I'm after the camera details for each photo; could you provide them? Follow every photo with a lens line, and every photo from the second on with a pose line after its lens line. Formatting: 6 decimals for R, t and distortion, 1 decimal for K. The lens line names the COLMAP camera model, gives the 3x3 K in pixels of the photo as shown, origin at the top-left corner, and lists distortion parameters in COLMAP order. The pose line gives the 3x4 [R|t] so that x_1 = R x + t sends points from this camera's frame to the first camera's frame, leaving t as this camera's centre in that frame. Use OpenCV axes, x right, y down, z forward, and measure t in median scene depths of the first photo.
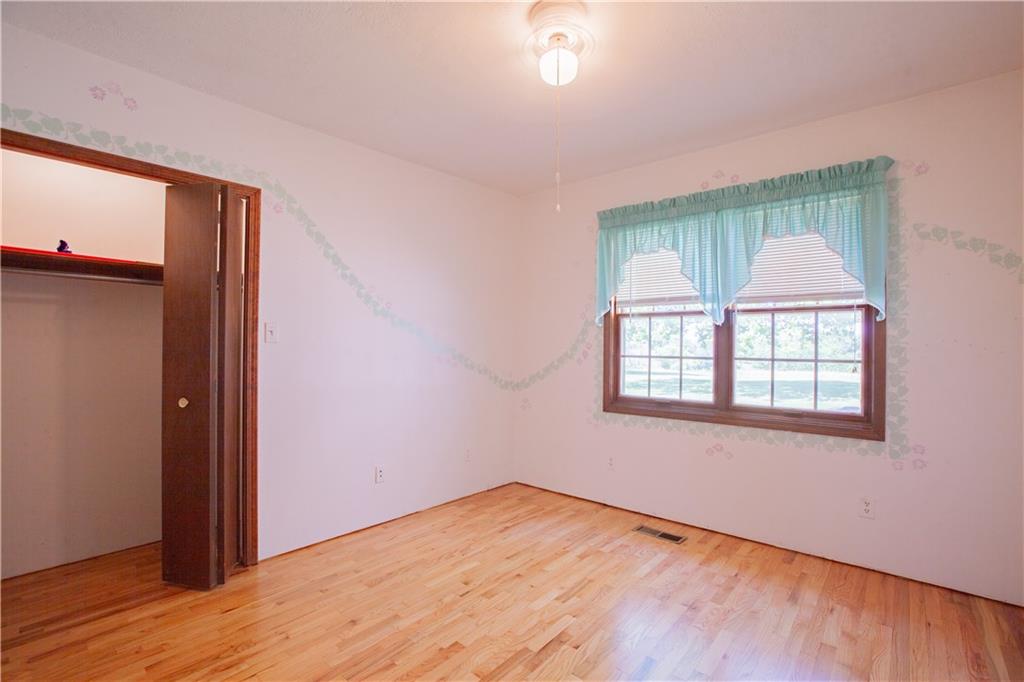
lens RADIAL K [[467.1, 0, 510.7], [0, 467.1, 338.3], [0, 0, 1]] dist [-0.035261, 0.007940]
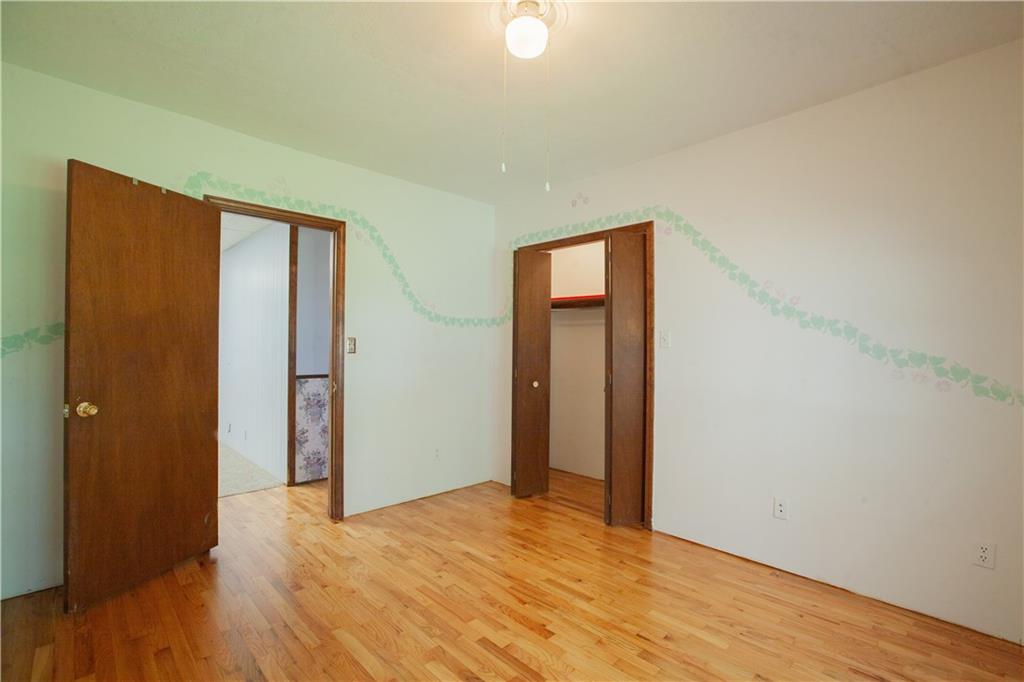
lens RADIAL K [[467.1, 0, 517.8], [0, 467.1, 340.1], [0, 0, 1]] dist [-0.035261, 0.007940]
pose [[-0.075705, -0.019963, -0.996930, 0.700531], [0.005662, 0.999775, -0.020450, 0.012111], [0.997114, -0.007193, -0.075575, 0.745182]]
